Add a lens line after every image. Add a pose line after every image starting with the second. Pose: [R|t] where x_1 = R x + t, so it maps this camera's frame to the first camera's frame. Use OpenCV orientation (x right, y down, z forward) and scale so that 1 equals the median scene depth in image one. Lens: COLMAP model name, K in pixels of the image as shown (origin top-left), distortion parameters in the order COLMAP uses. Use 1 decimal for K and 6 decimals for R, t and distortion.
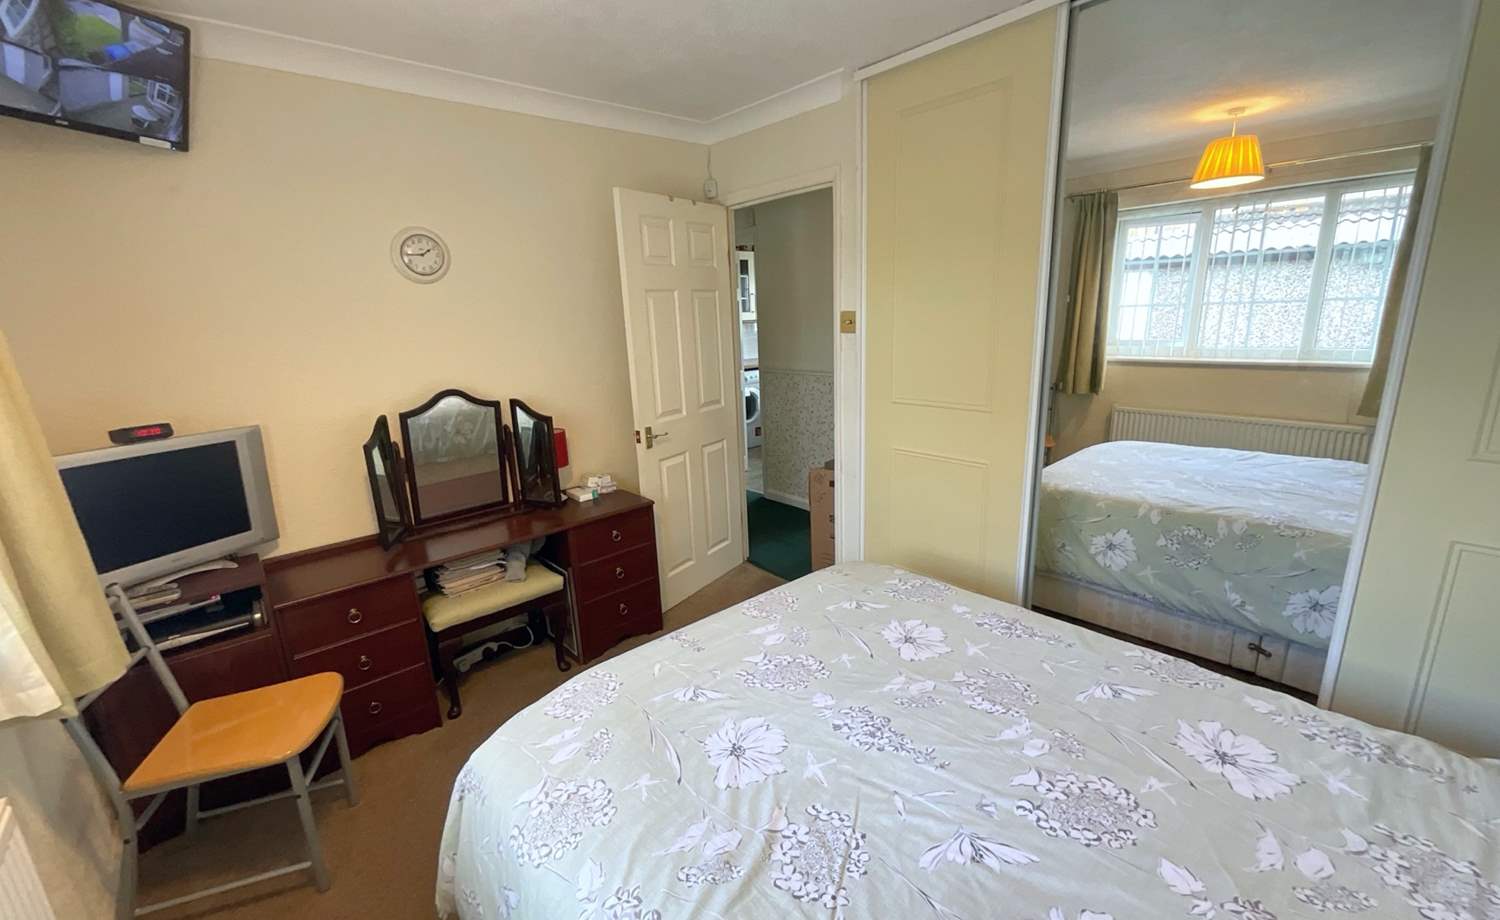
lens RADIAL K [[609.4, 0, 748.7], [0, 609.4, 459.4], [0, 0, 1]] dist [-0.003418, 0.000965]
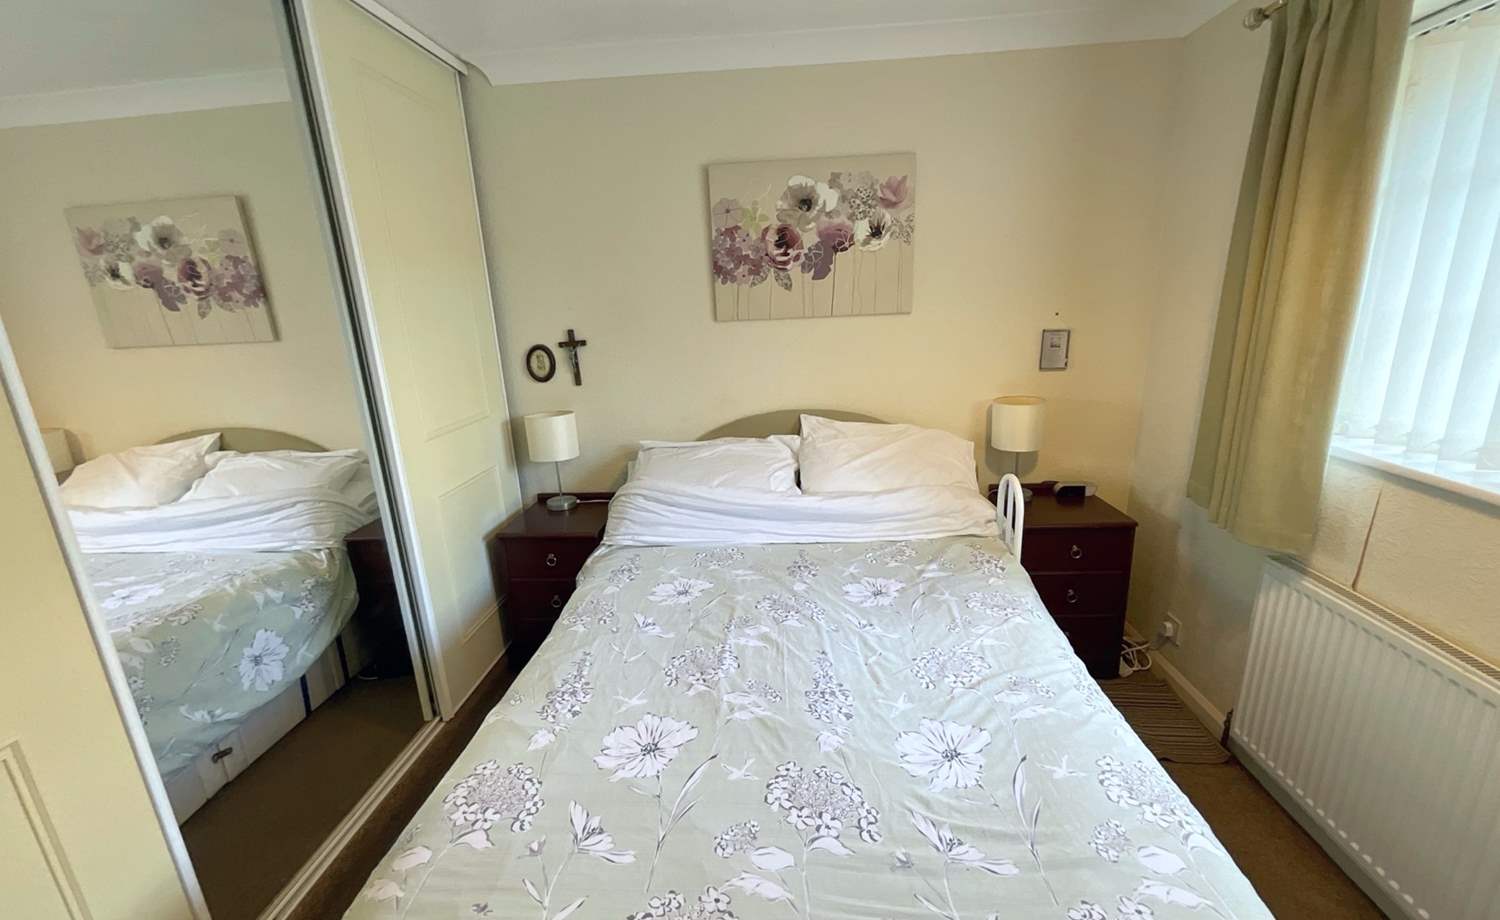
lens RADIAL K [[609.4, 0, 748.7], [0, 609.4, 459.4], [0, 0, 1]] dist [-0.003418, 0.000965]
pose [[-0.694513, -0.118139, 0.709714, -0.406365], [0.241275, 0.891065, 0.384434, -0.368760], [-0.677818, 0.438230, -0.590353, 1.508601]]
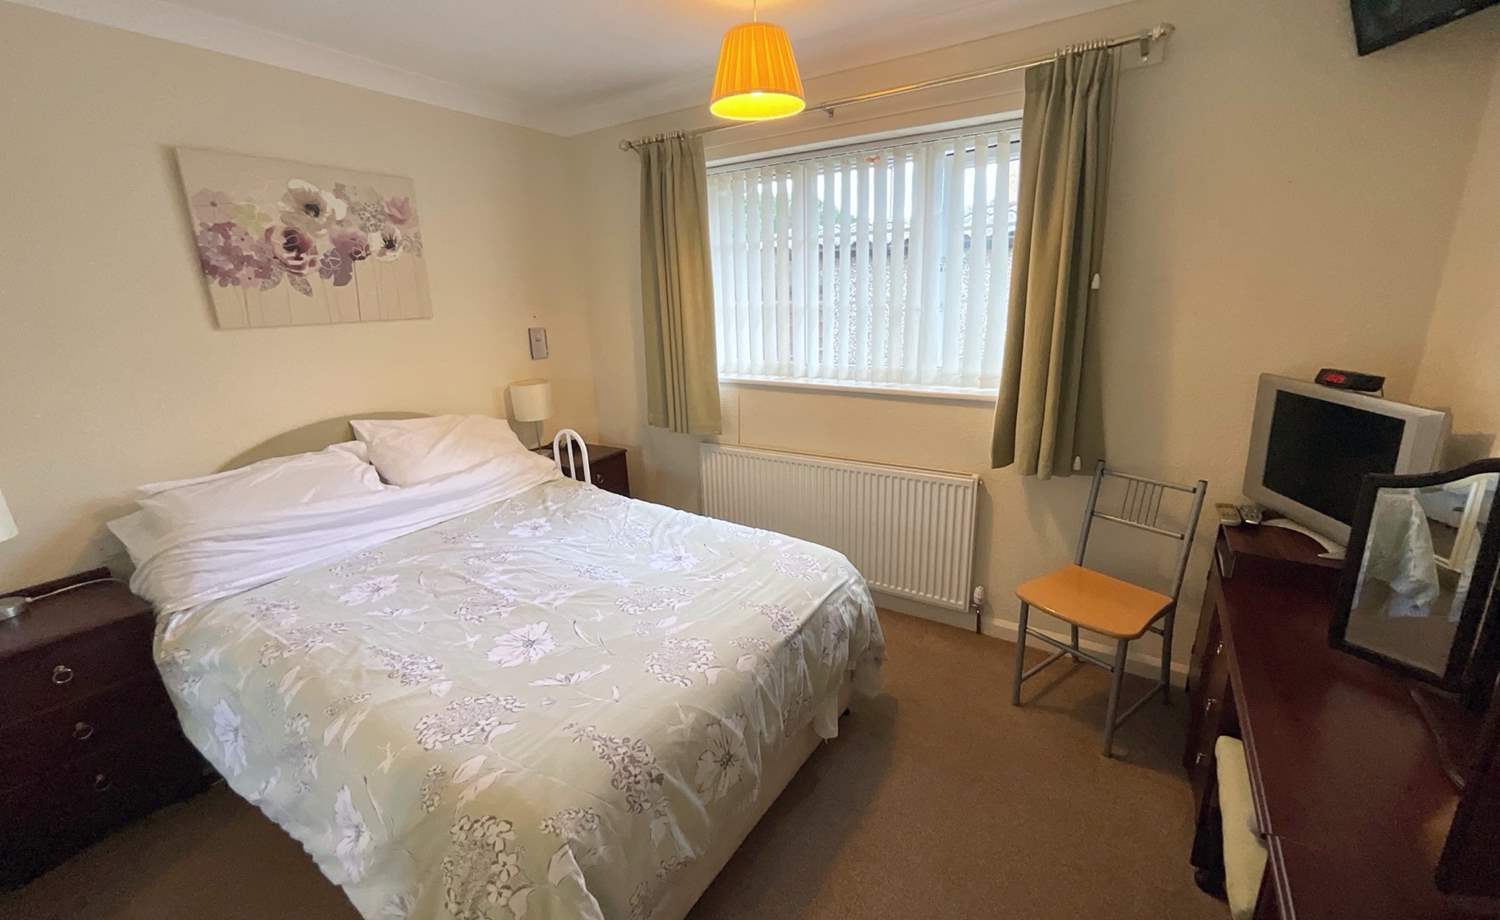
lens RADIAL K [[609.4, 0, 748.7], [0, 609.4, 459.4], [0, 0, 1]] dist [-0.003418, 0.000965]
pose [[-0.961532, 0.136700, -0.238262, 0.146801], [0.002208, 0.871198, 0.490927, -0.547447], [0.274683, 0.471516, -0.837987, 2.212523]]
